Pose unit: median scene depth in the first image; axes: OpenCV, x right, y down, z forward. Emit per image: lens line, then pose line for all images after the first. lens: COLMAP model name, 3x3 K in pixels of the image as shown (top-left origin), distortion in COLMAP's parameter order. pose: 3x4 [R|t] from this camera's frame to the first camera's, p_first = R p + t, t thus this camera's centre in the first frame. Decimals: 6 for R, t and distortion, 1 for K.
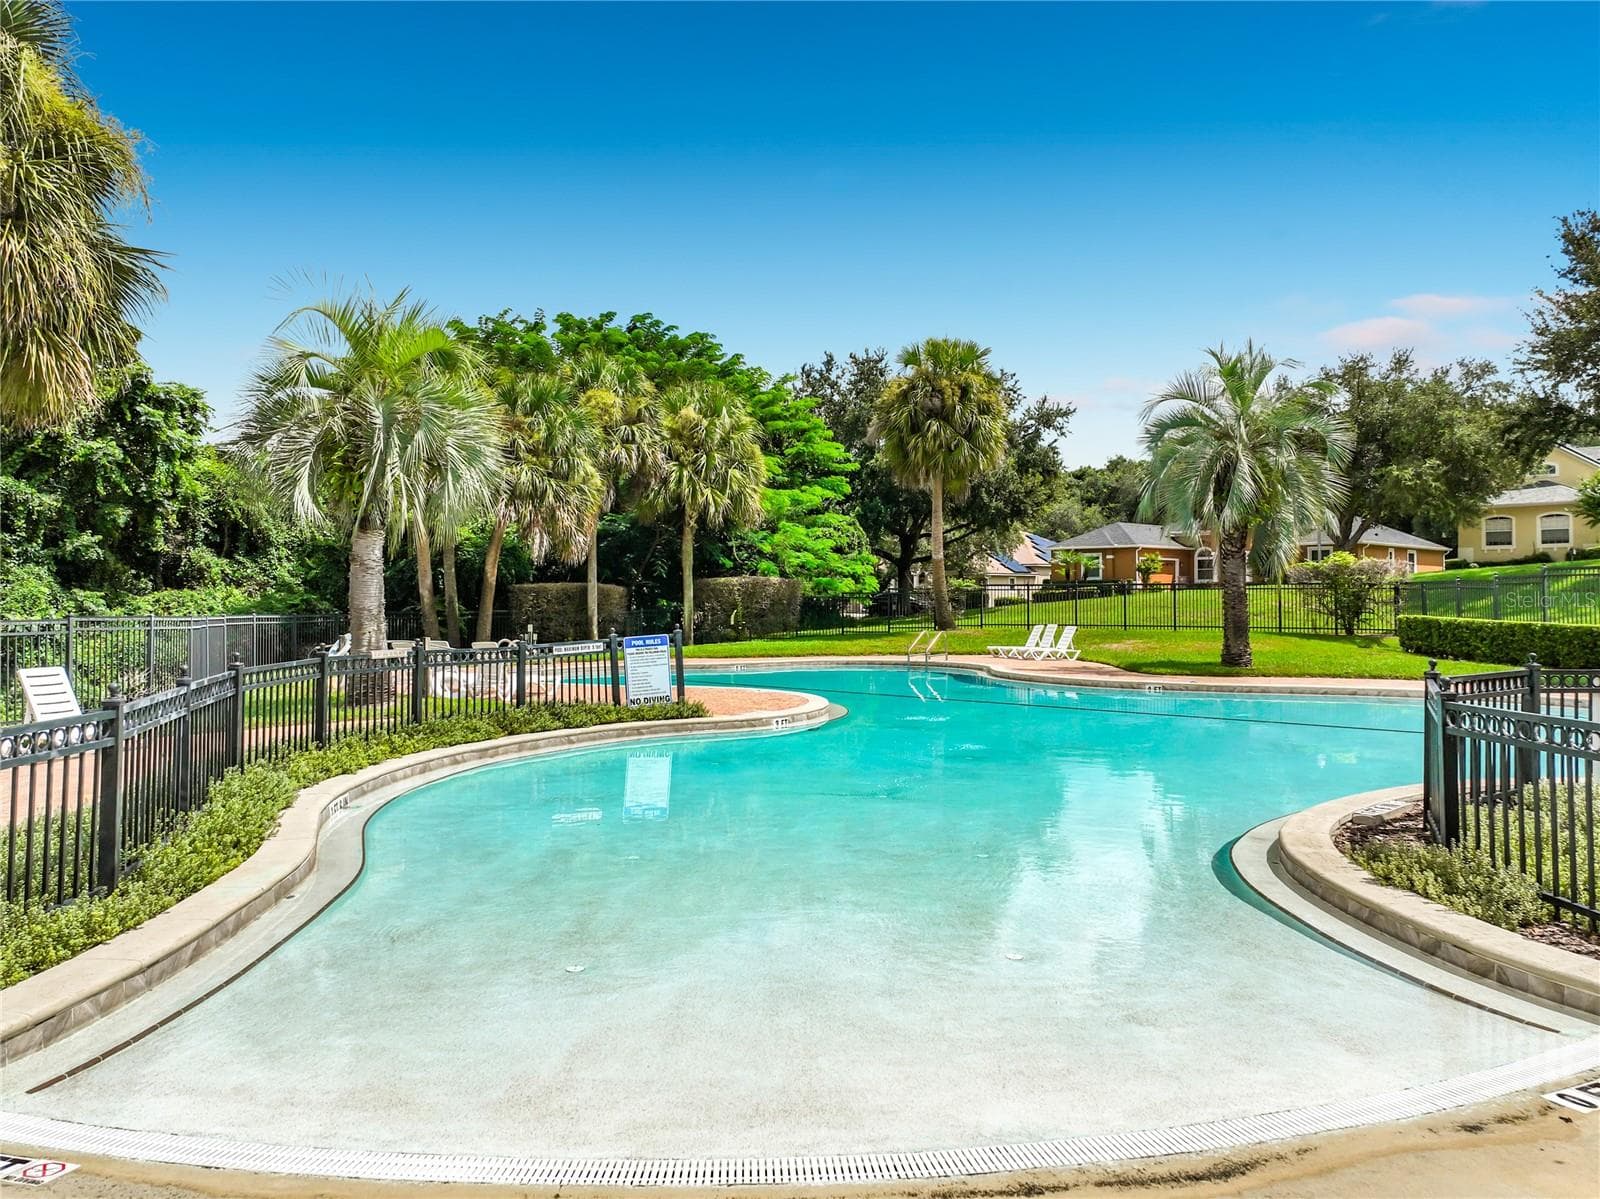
lens RADIAL K [[1169.3, 0, 800.0], [0, 1169.3, 599.5], [0, 0, 1]] dist [-0.004133, -0.000365]
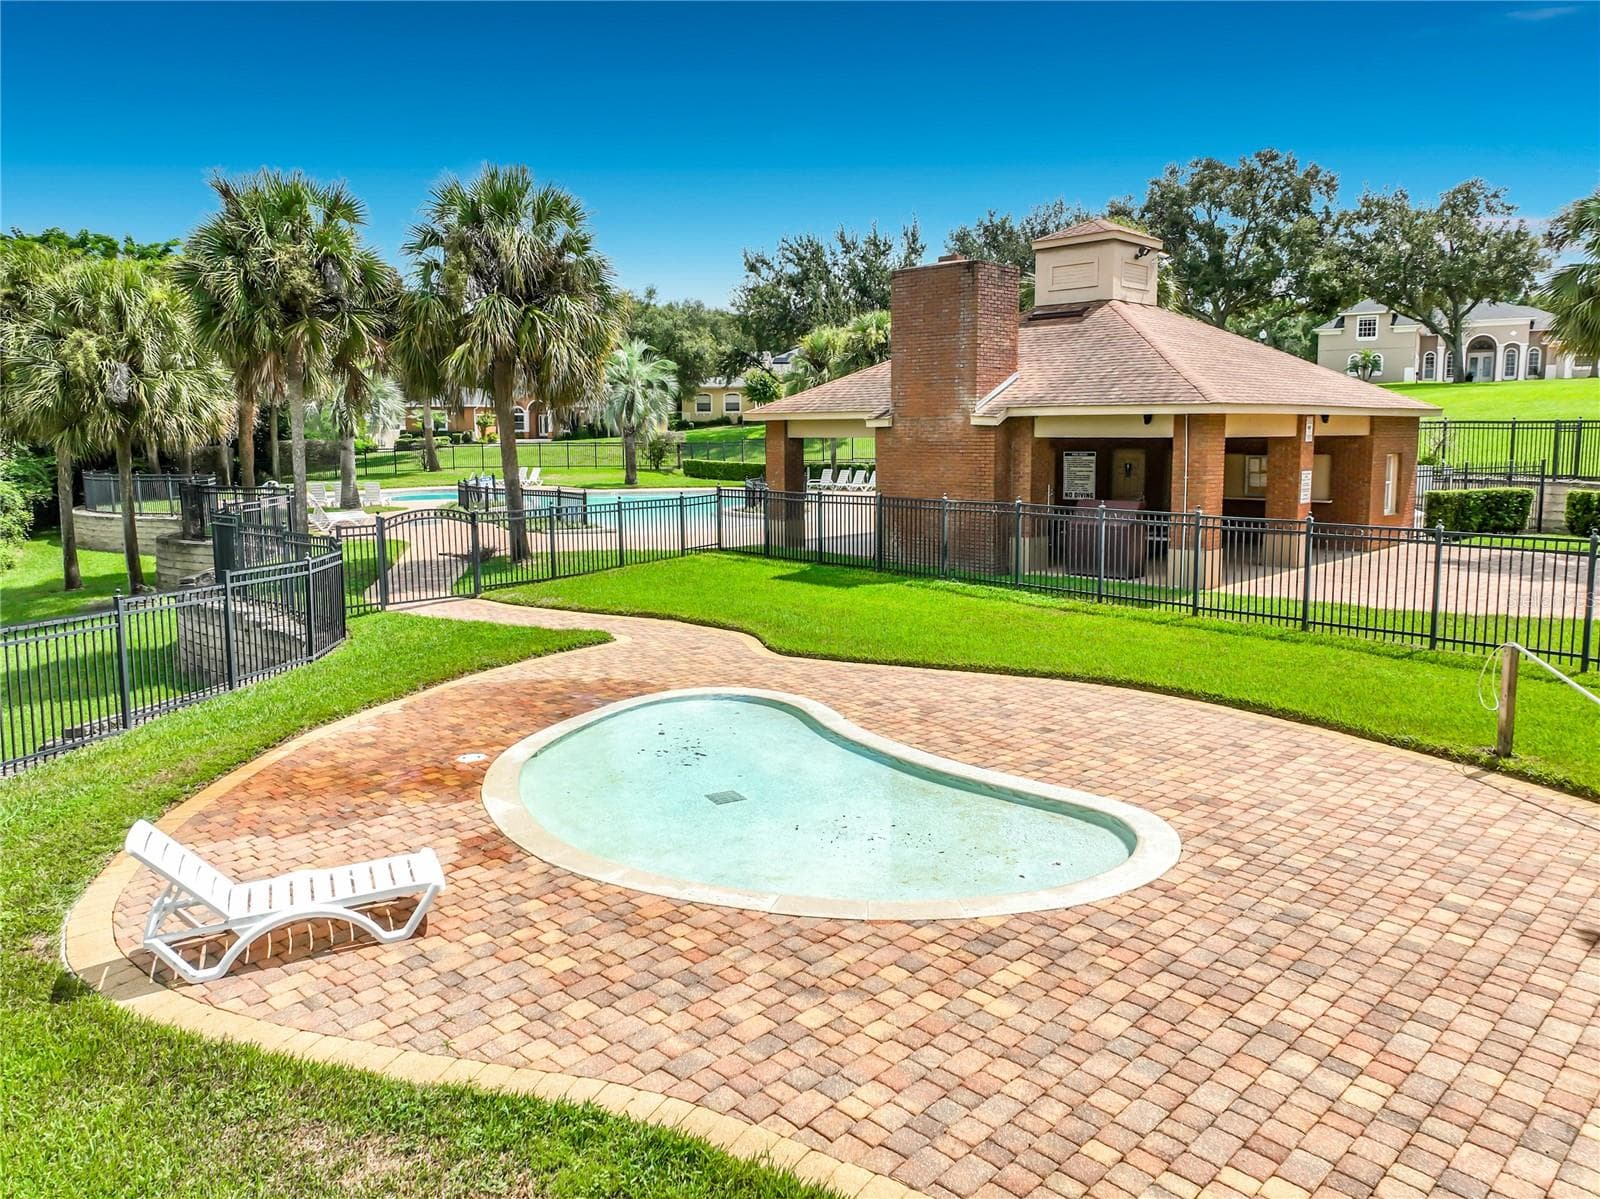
lens RADIAL K [[1169.3, 0, 800.0], [0, 1169.3, 599.5], [0, 0, 1]] dist [-0.004133, -0.000365]
pose [[0.796976, -0.086602, 0.597771, -0.313801], [0.001960, 0.990034, 0.140817, -0.016980], [-0.604008, -0.111056, 0.789203, -0.427594]]
